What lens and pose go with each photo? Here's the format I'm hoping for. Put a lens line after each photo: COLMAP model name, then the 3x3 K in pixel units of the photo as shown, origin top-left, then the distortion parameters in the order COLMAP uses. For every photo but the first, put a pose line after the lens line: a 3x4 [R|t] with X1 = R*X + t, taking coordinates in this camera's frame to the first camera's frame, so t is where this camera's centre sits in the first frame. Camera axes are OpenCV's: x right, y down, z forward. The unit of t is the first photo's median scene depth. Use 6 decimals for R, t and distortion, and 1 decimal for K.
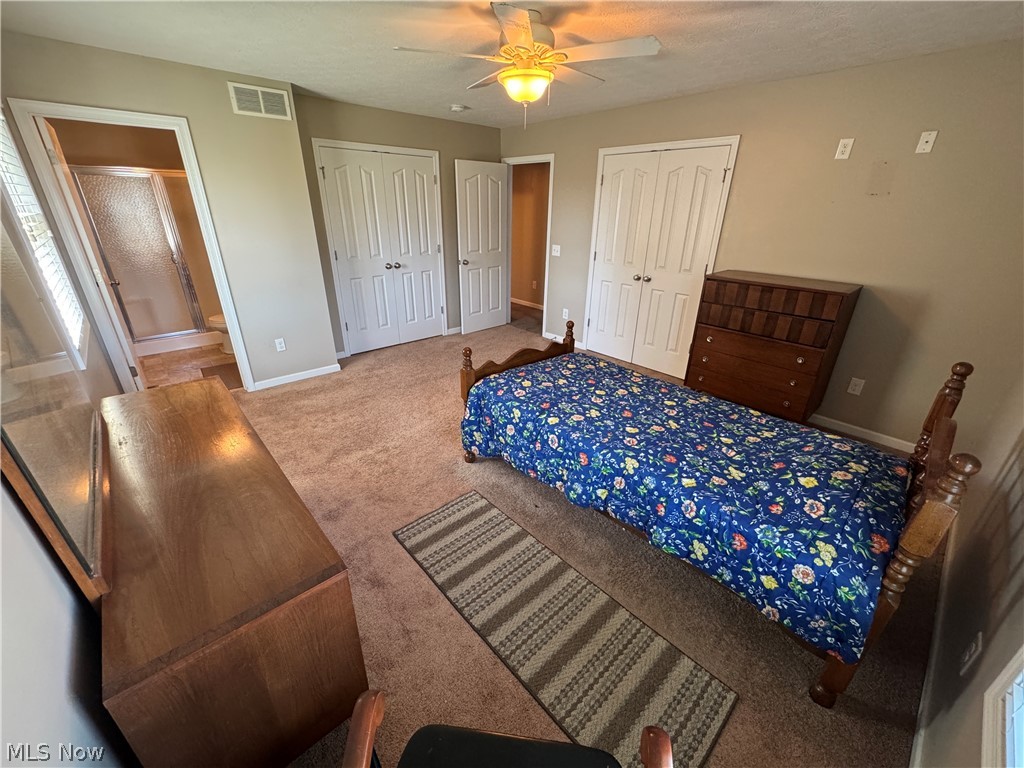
lens RADIAL K [[410.5, 0, 512.0], [0, 410.5, 384.0], [0, 0, 1]] dist [-0.001698, 0.000491]
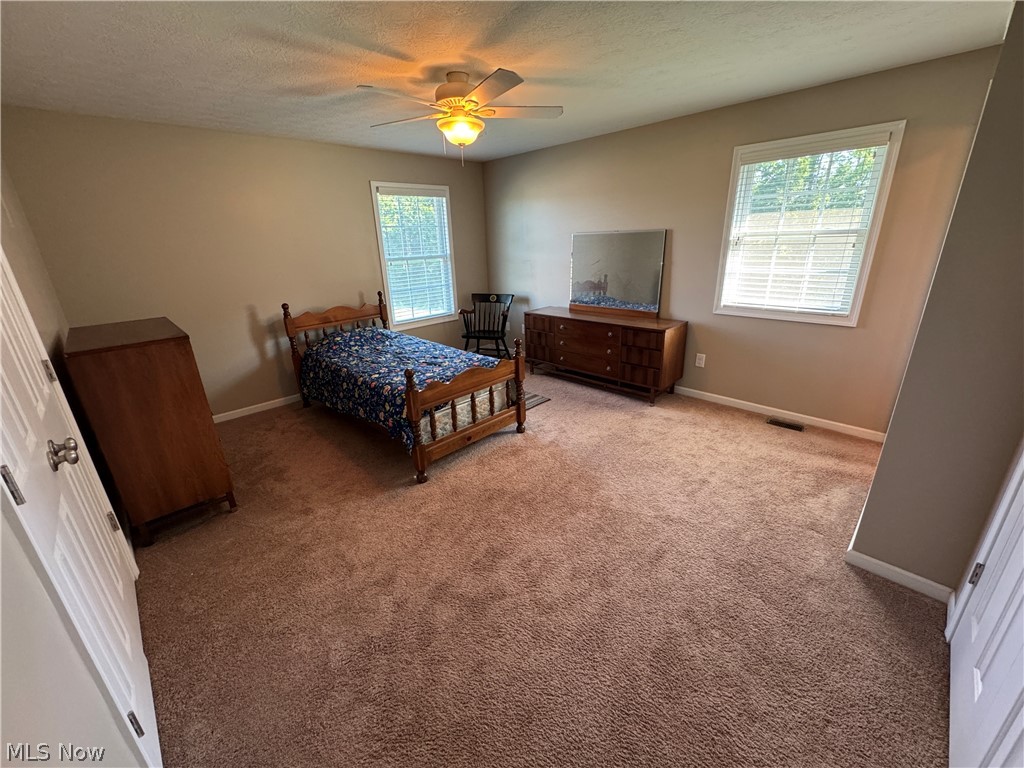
lens RADIAL K [[410.5, 0, 512.0], [0, 410.5, 384.0], [0, 0, 1]] dist [-0.001698, 0.000491]
pose [[-0.999100, 0.031818, -0.028051, -0.021168], [0.003824, 0.726180, 0.687494, -0.697981], [0.042244, 0.686768, -0.725648, 1.634261]]
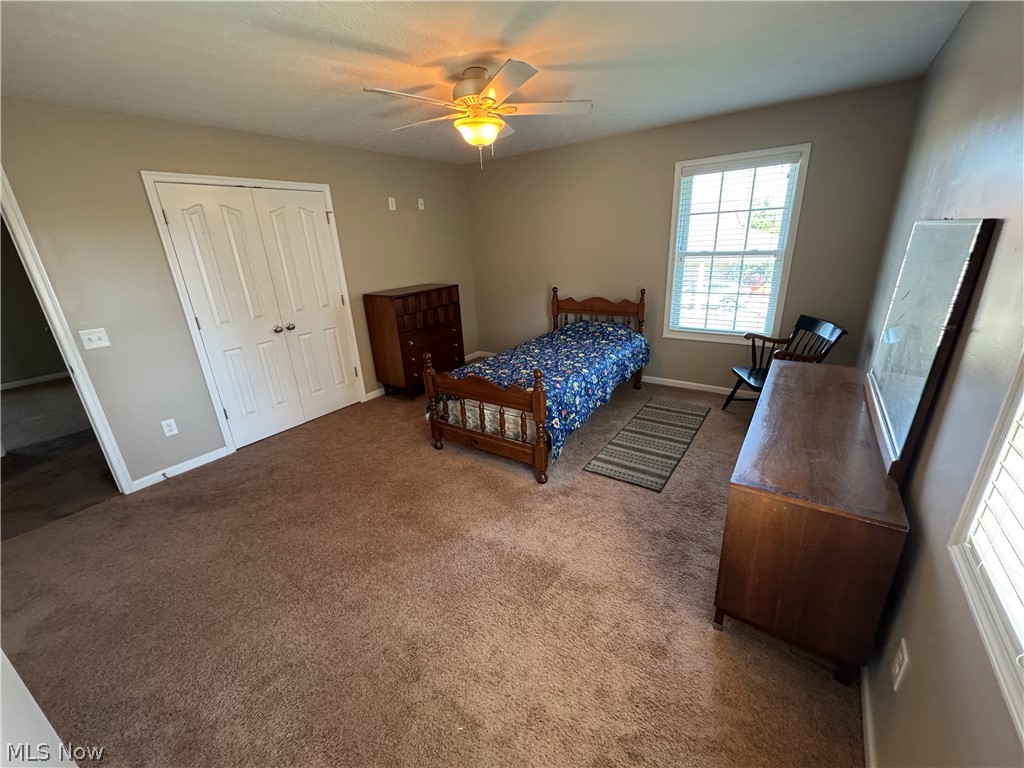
lens RADIAL K [[410.5, 0, 512.0], [0, 410.5, 384.0], [0, 0, 1]] dist [-0.001698, 0.000491]
pose [[-0.211602, -0.331728, 0.919337, -0.840420], [0.435501, 0.810090, 0.392546, -0.391068], [-0.874965, 0.483435, -0.026949, 0.877993]]
